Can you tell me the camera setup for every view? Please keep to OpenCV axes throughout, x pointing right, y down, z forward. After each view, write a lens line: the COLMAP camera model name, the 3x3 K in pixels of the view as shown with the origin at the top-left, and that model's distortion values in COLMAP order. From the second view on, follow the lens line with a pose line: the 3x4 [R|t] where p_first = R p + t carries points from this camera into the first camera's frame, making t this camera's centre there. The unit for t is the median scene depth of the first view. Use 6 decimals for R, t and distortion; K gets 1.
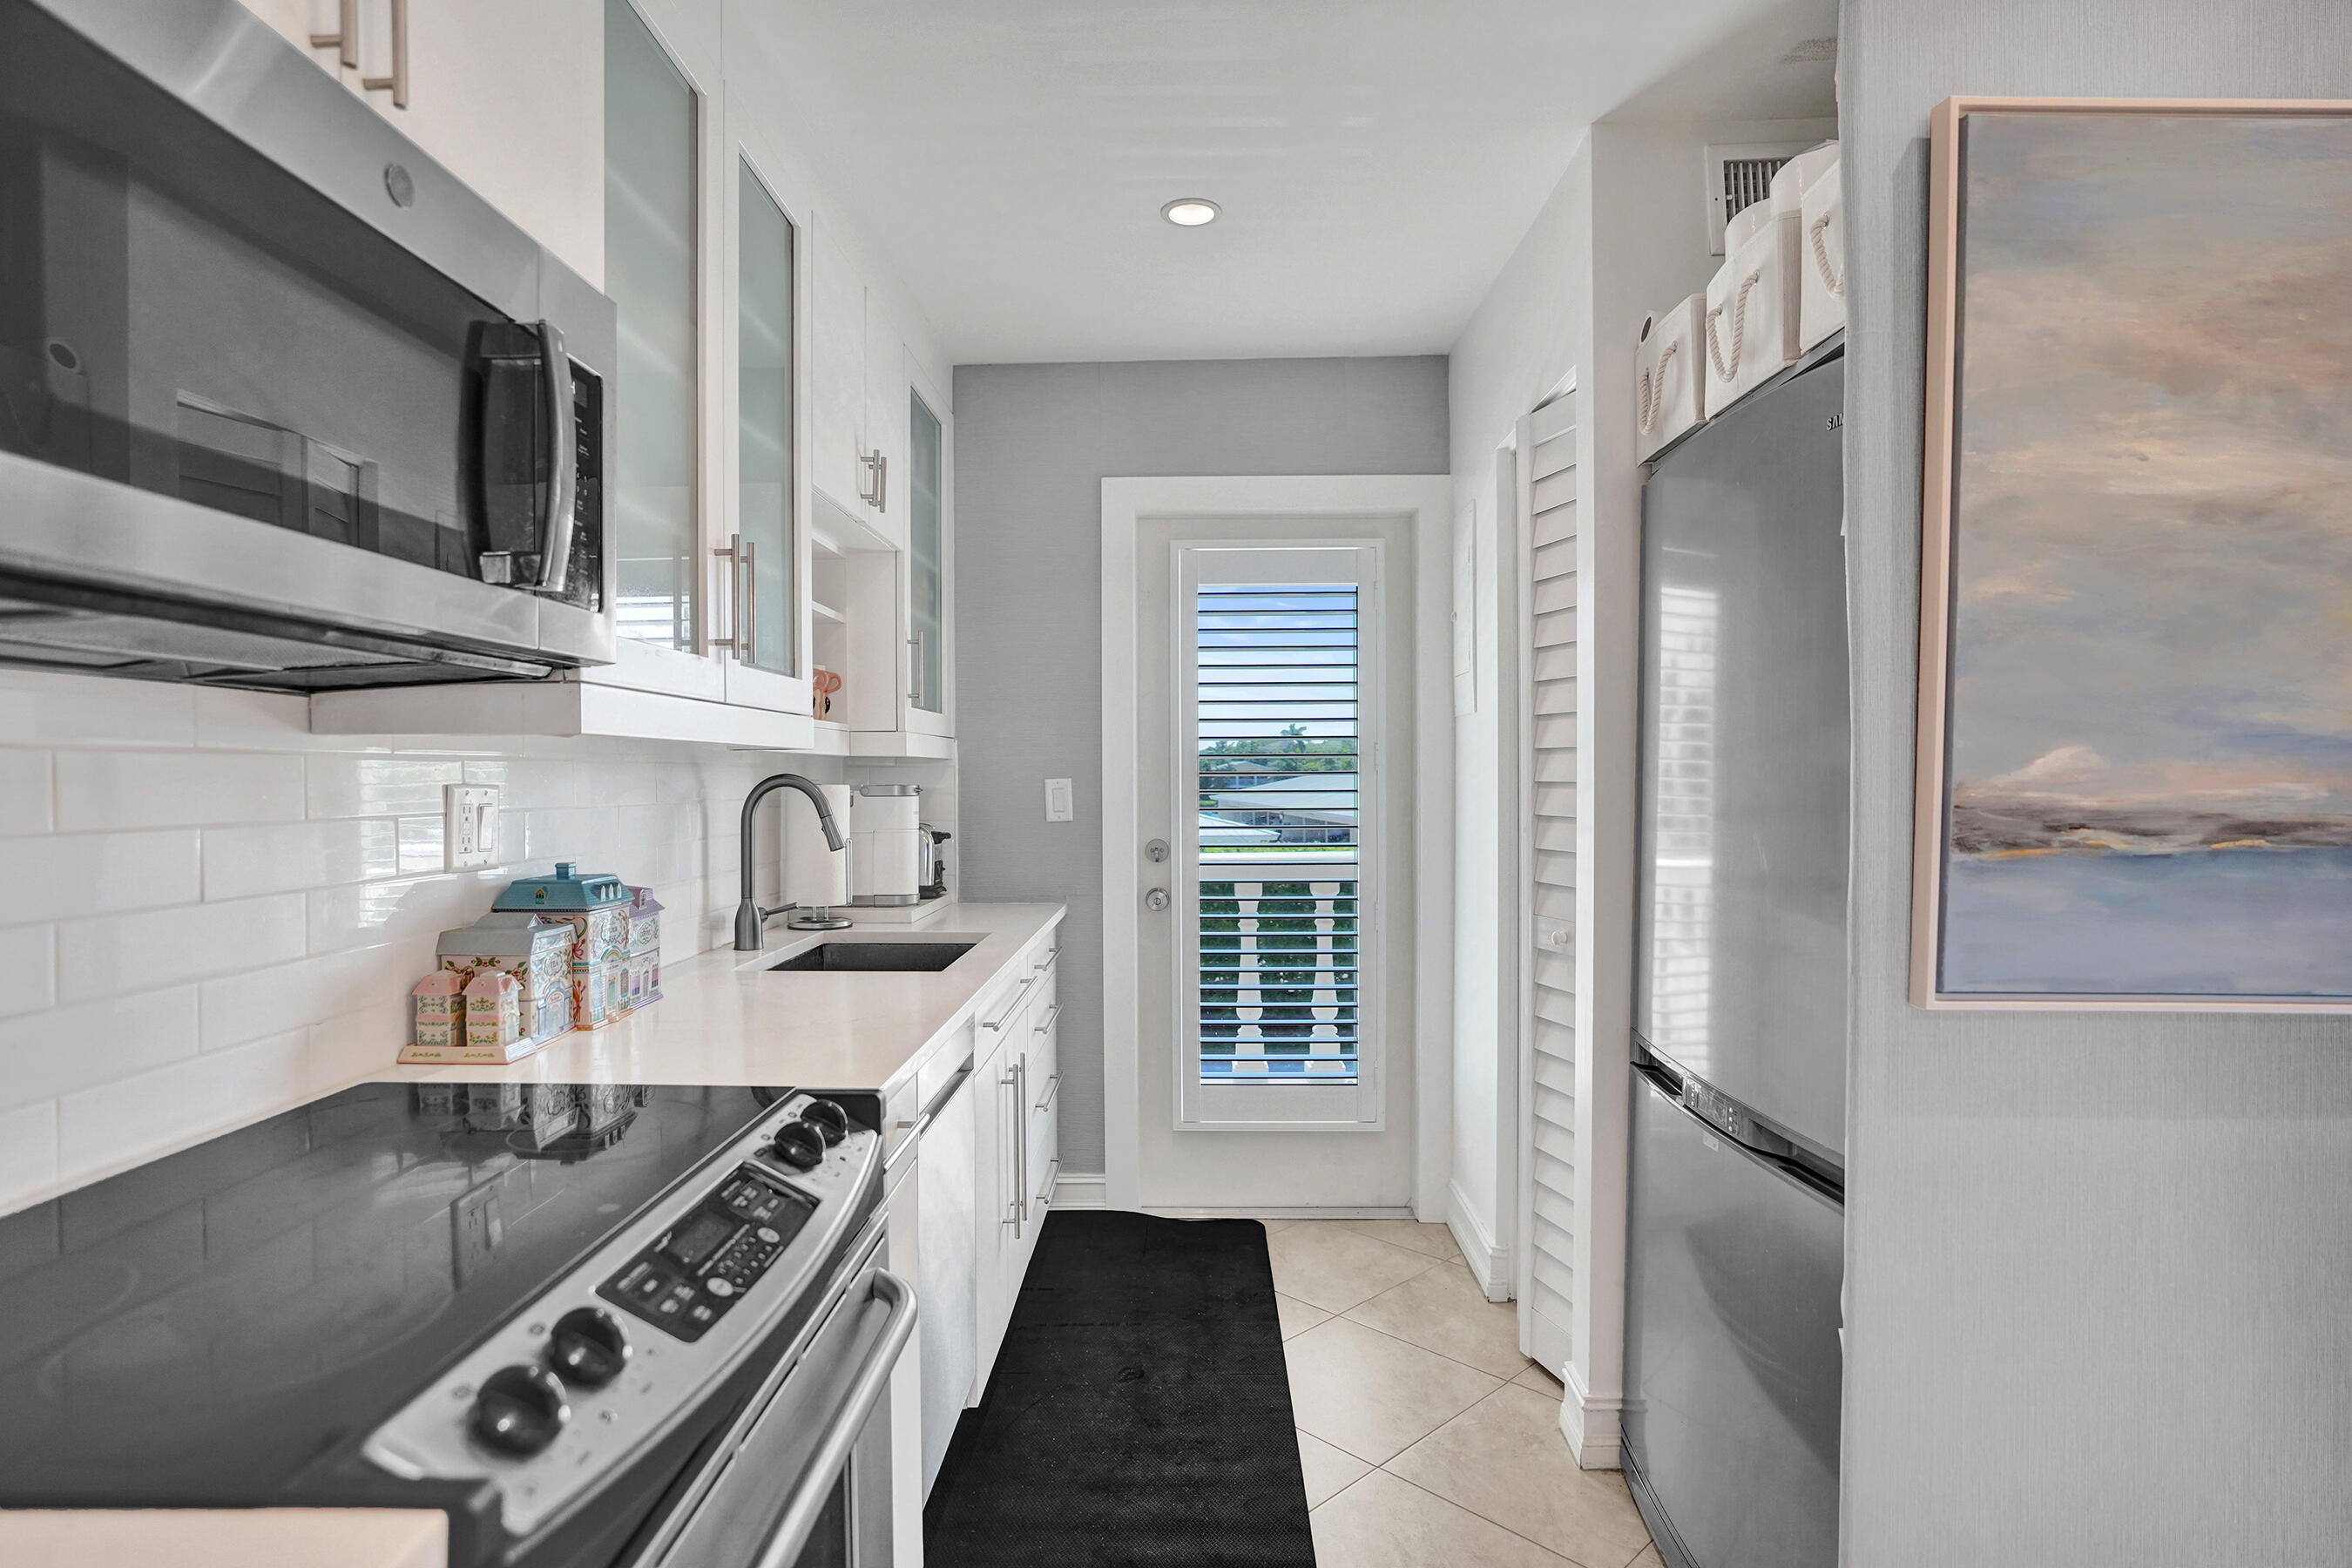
lens RADIAL K [[1228.9, 0, 1173.5], [0, 1228.9, 783.1], [0, 0, 1]] dist [-0.007695, -0.000438]
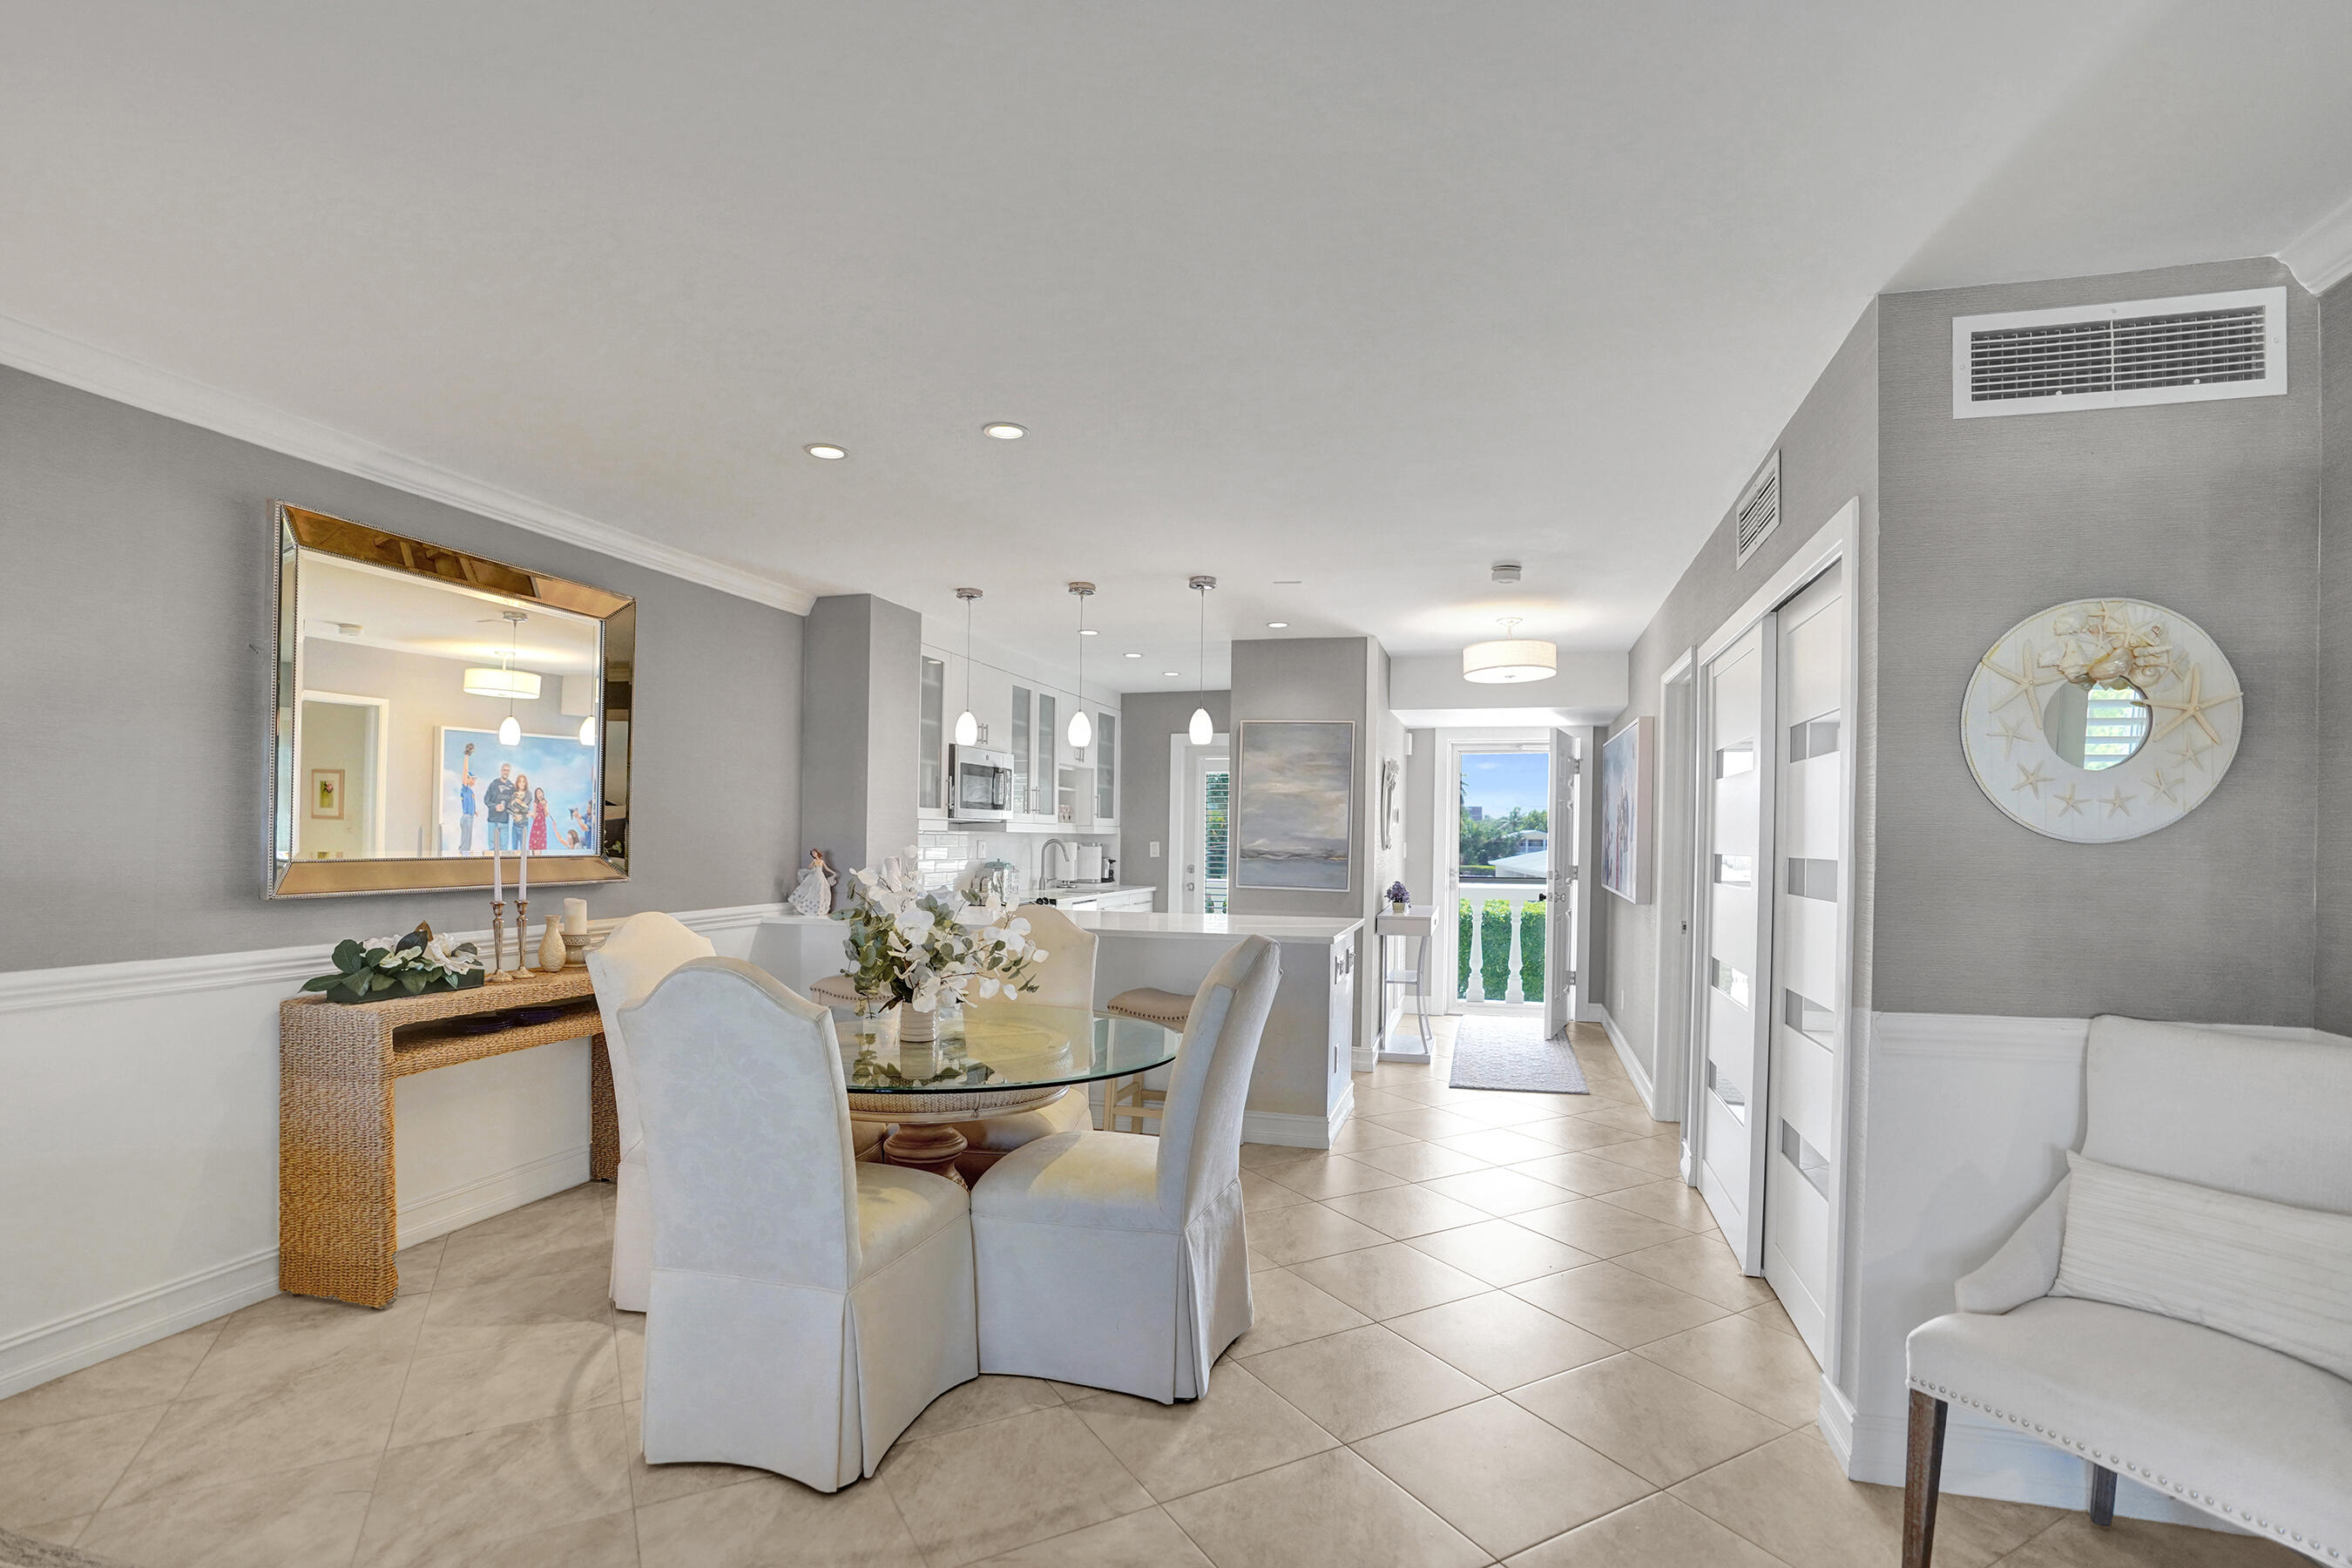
lens RADIAL K [[1109.1, 0, 1180.7], [0, 1109.1, 805.8], [0, 0, 1]] dist [0.000450, 0.000002]
pose [[0.967156, 0.007605, -0.254069, 0.741506], [-0.016609, 0.999307, -0.033311, -0.003162], [0.253640, 0.036437, 0.966612, -1.742256]]
